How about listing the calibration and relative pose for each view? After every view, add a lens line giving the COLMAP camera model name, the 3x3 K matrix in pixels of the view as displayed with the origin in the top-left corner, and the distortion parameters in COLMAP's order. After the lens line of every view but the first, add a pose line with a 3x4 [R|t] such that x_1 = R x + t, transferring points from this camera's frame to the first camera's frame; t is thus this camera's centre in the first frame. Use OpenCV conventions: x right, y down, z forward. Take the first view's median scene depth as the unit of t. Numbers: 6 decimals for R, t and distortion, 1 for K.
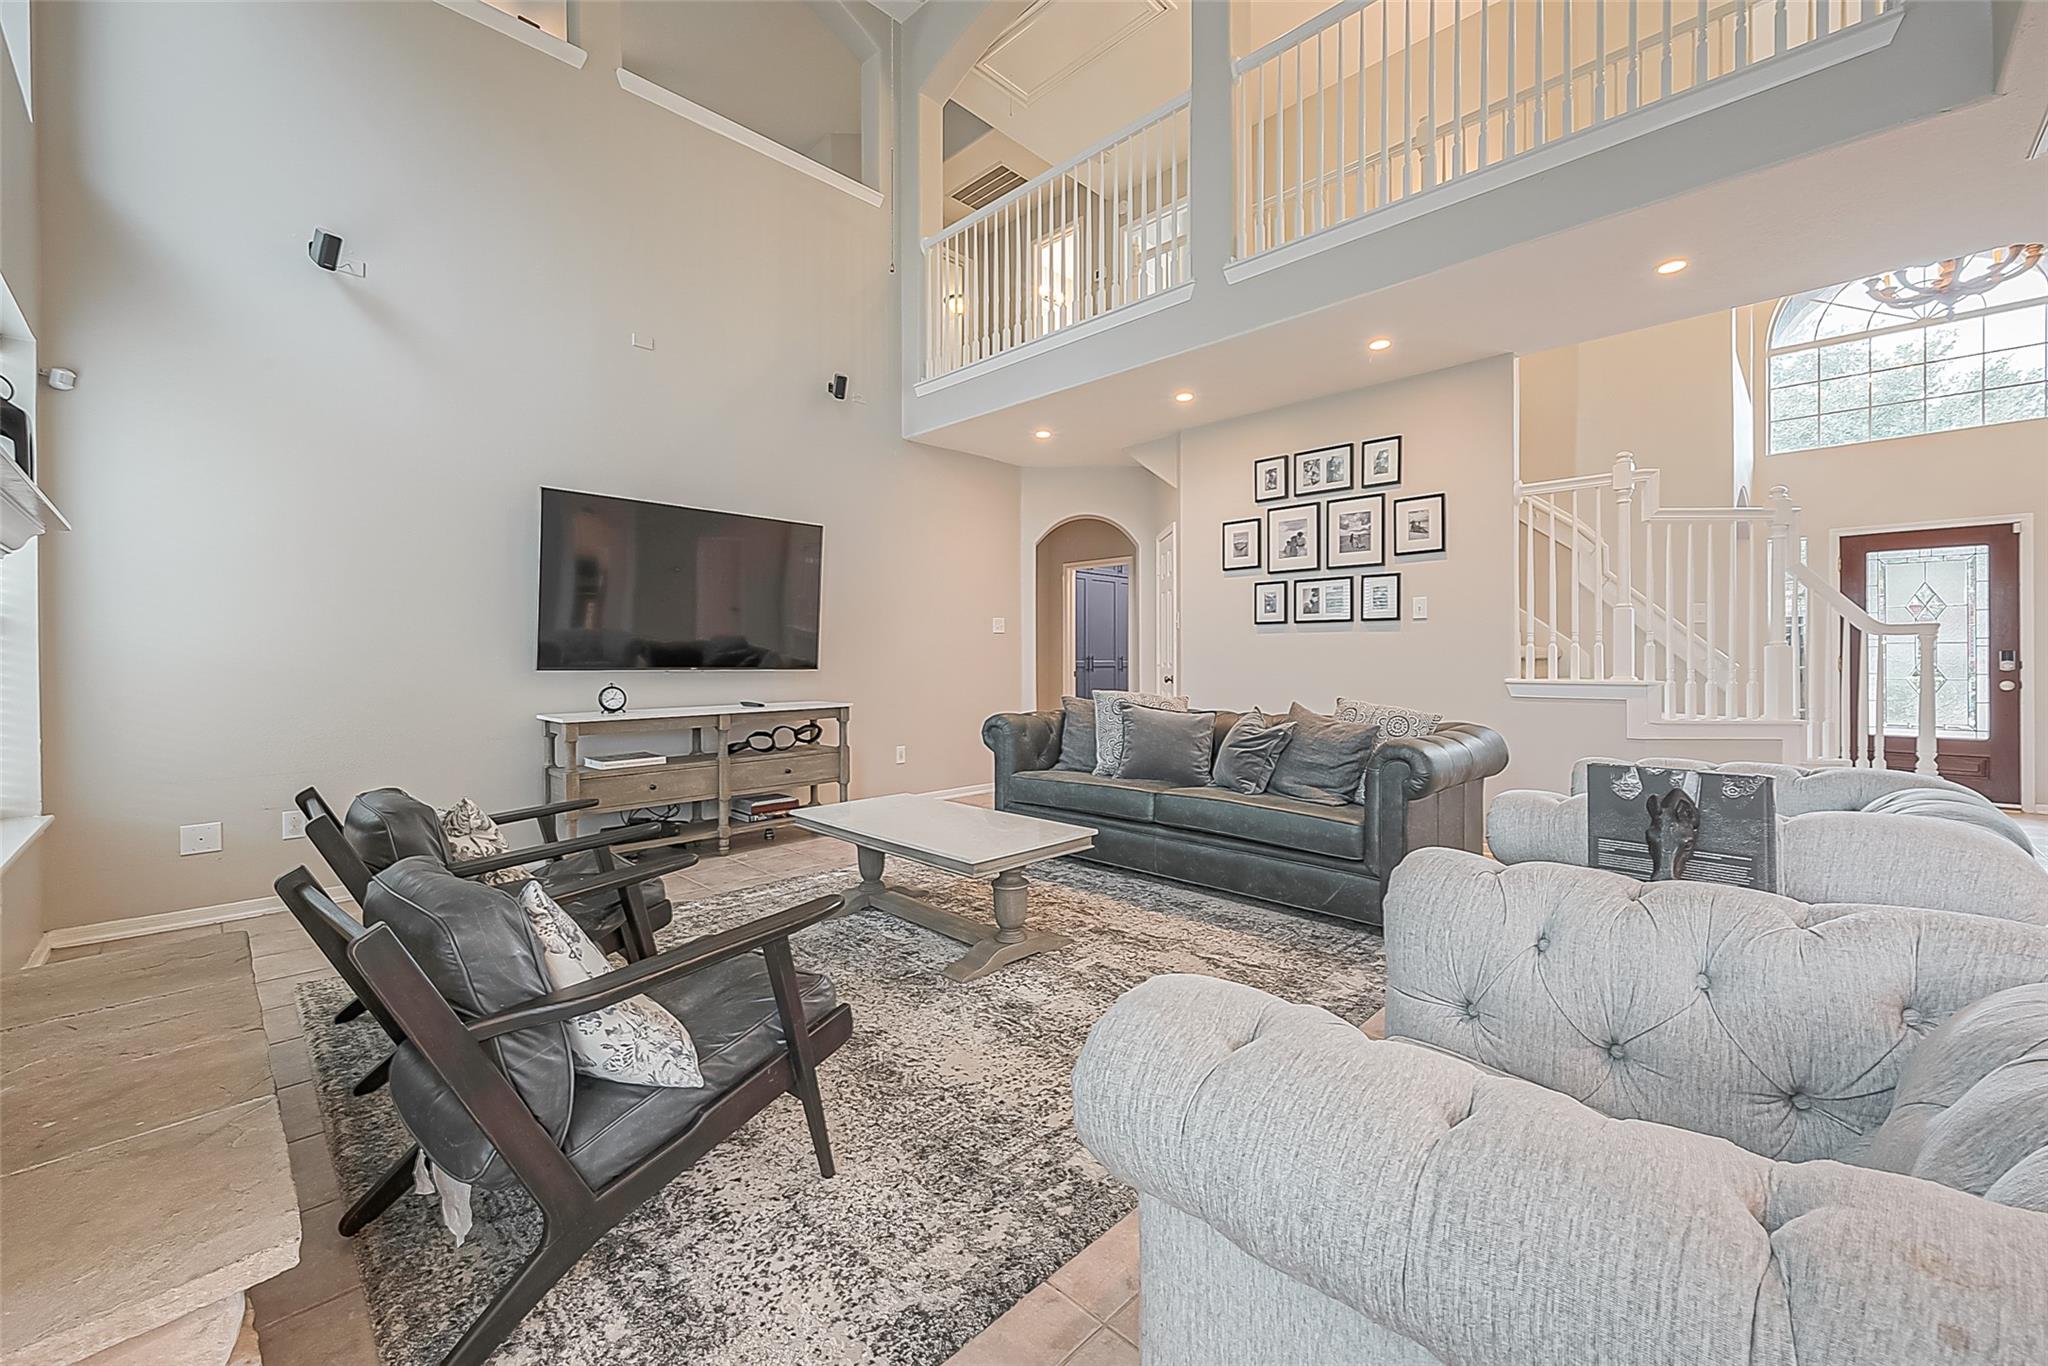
lens RADIAL K [[816.6, 0, 1026.8], [0, 816.6, 659.8], [0, 0, 1]] dist [0.000205, -0.000545]
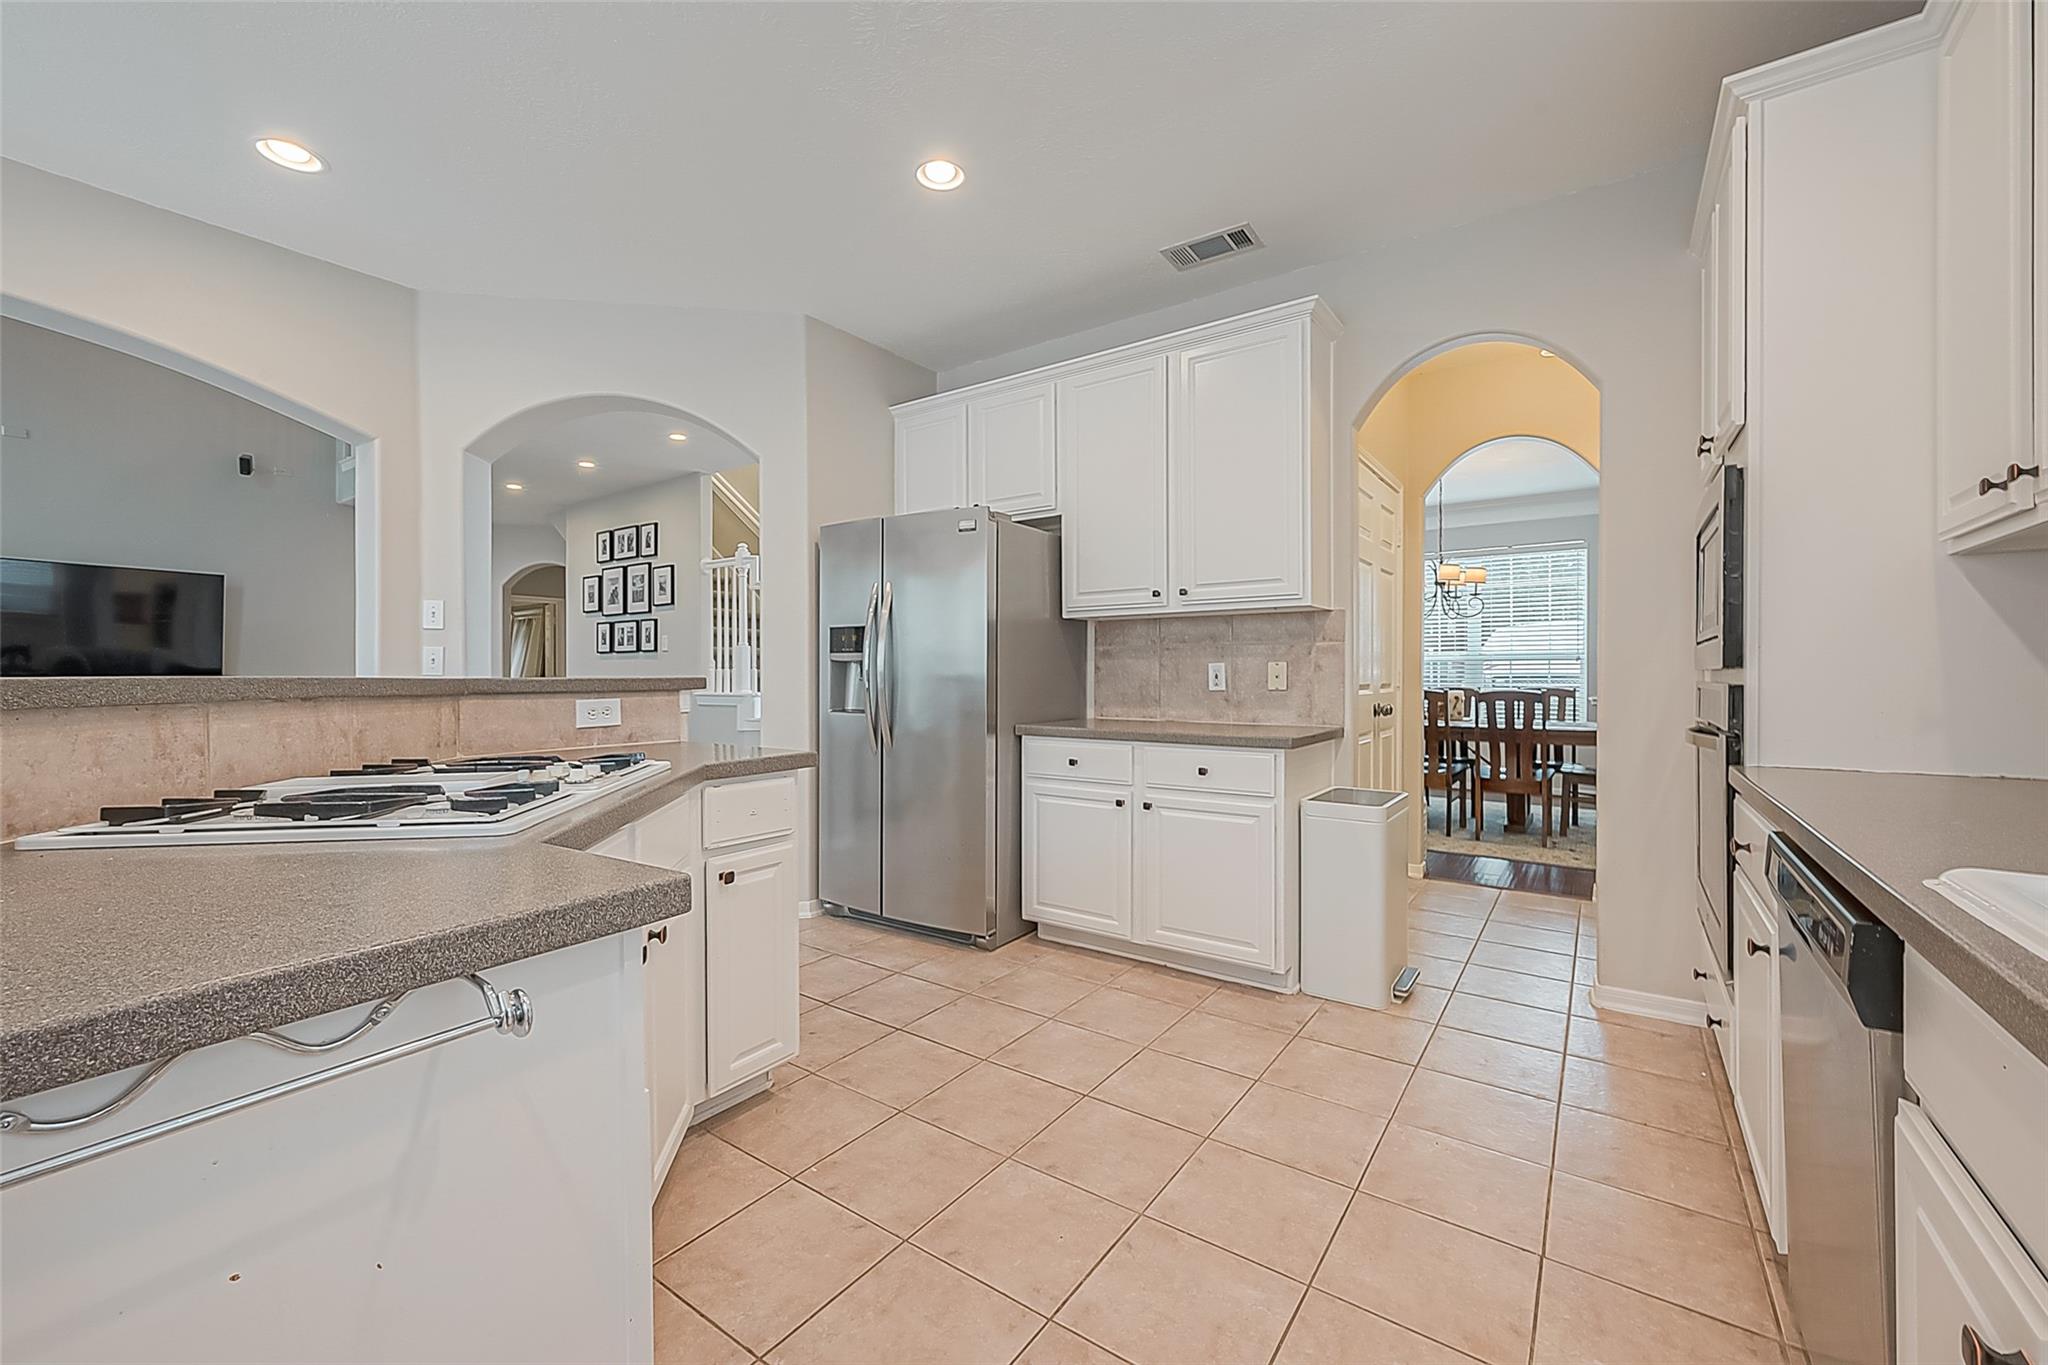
lens RADIAL K [[816.6, 0, 1019.9], [0, 816.6, 681.8], [0, 0, 1]] dist [0.000205, -0.000545]
pose [[0.989335, 0.001730, 0.145647, 0.880501], [-0.001928, 0.999997, 0.001220, 0.000670], [-0.145644, -0.001488, 0.989336, -0.500606]]
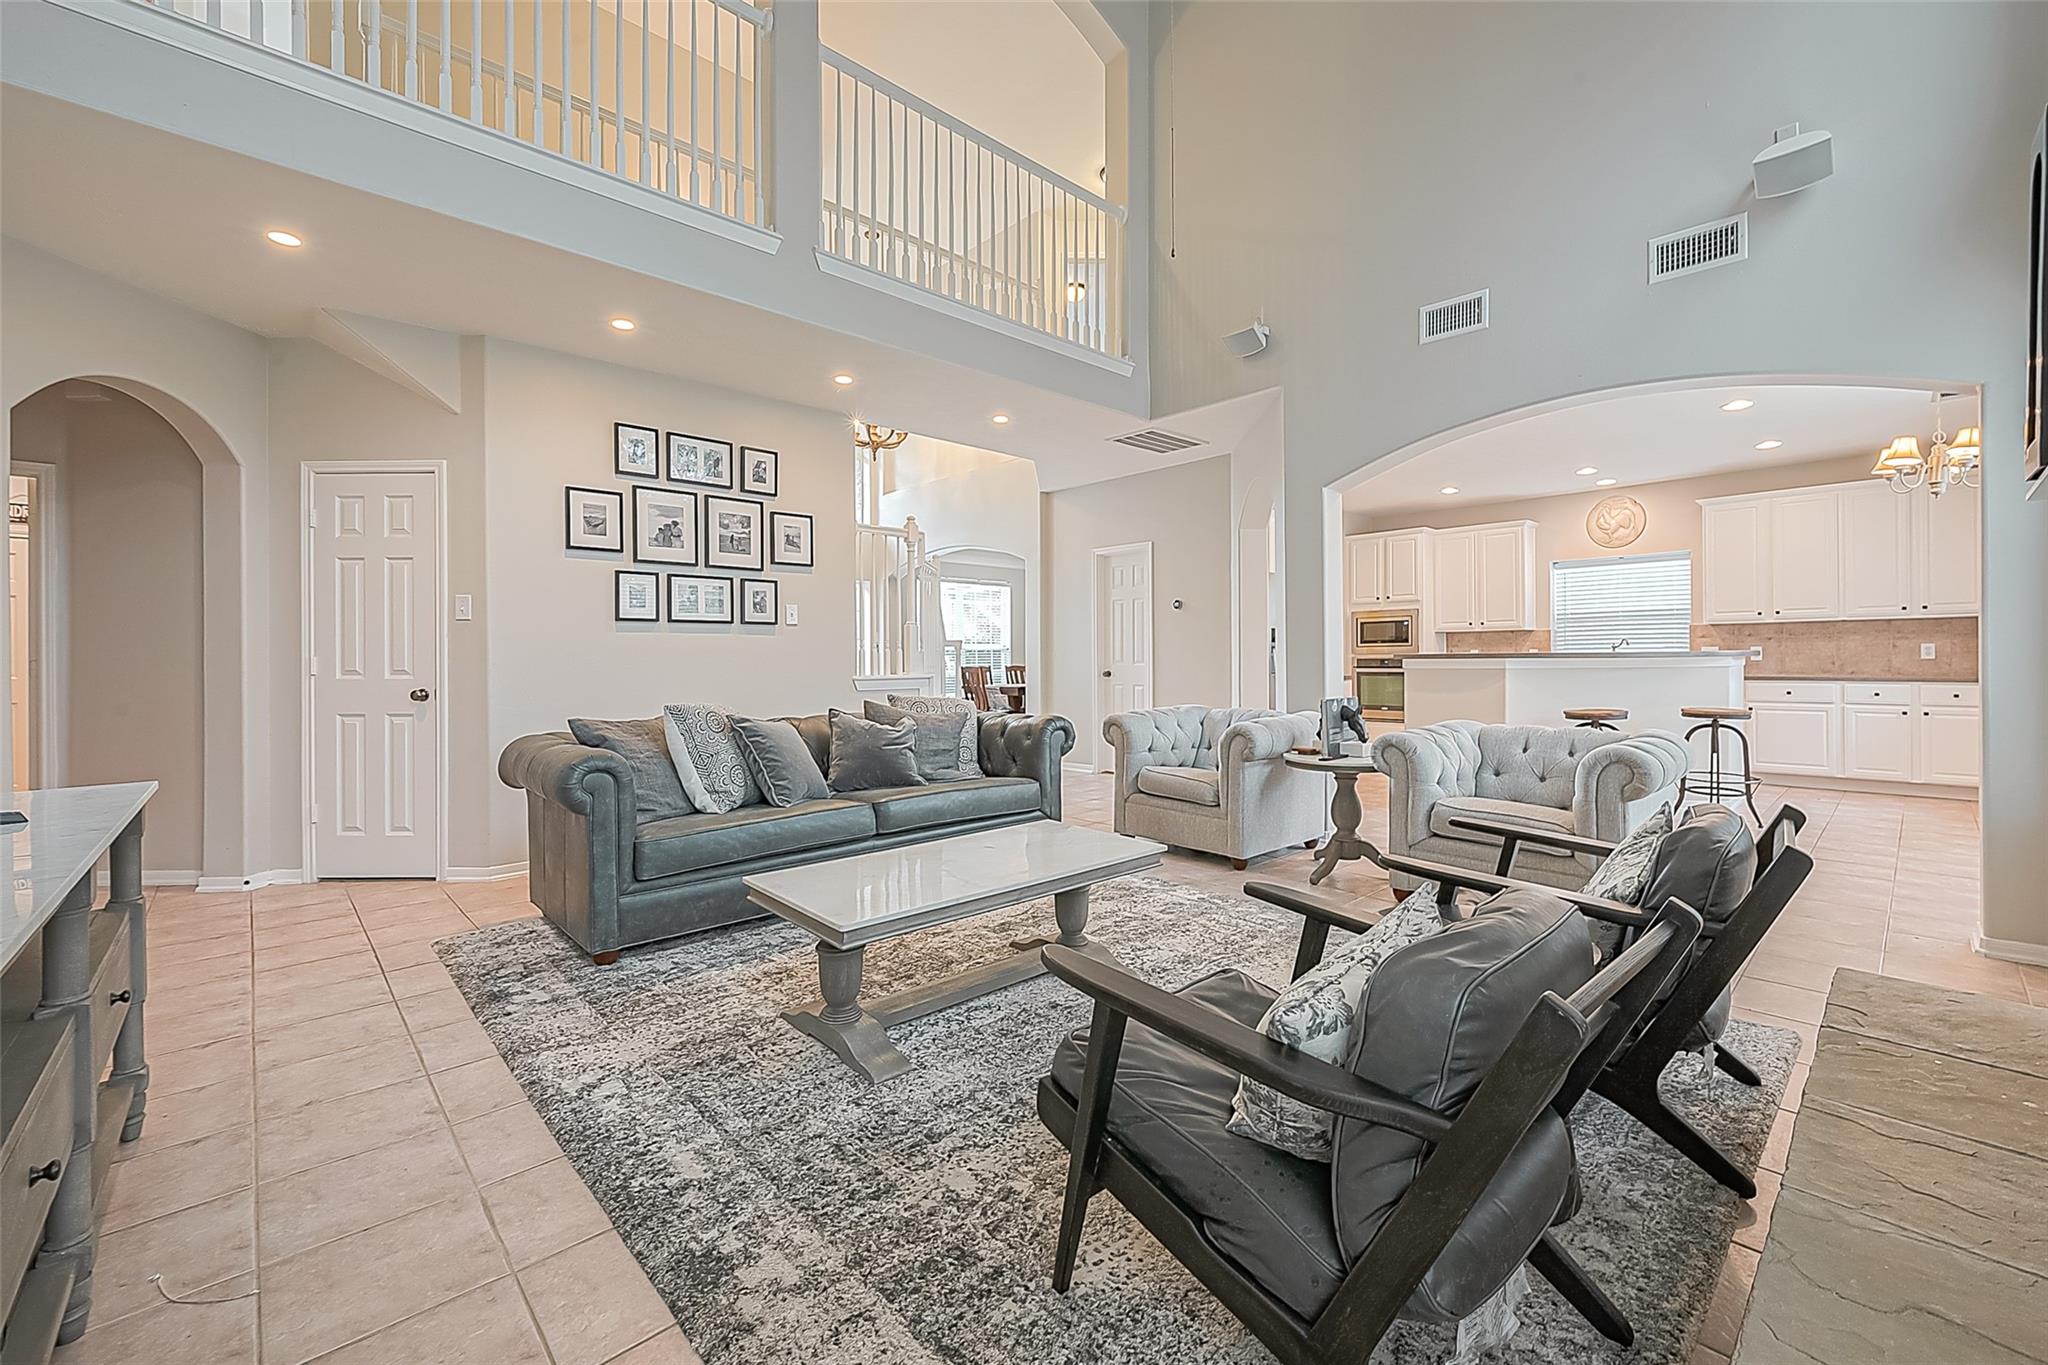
lens RADIAL K [[816.6, 0, 1075.3], [0, 816.6, 663.8], [0, 0, 1]] dist [0.000205, -0.000545]
pose [[0.026286, -0.008221, 0.999621, -0.607746], [0.007494, 0.999940, 0.008027, -0.002678], [-0.999626, 0.007280, 0.026346, 0.583261]]
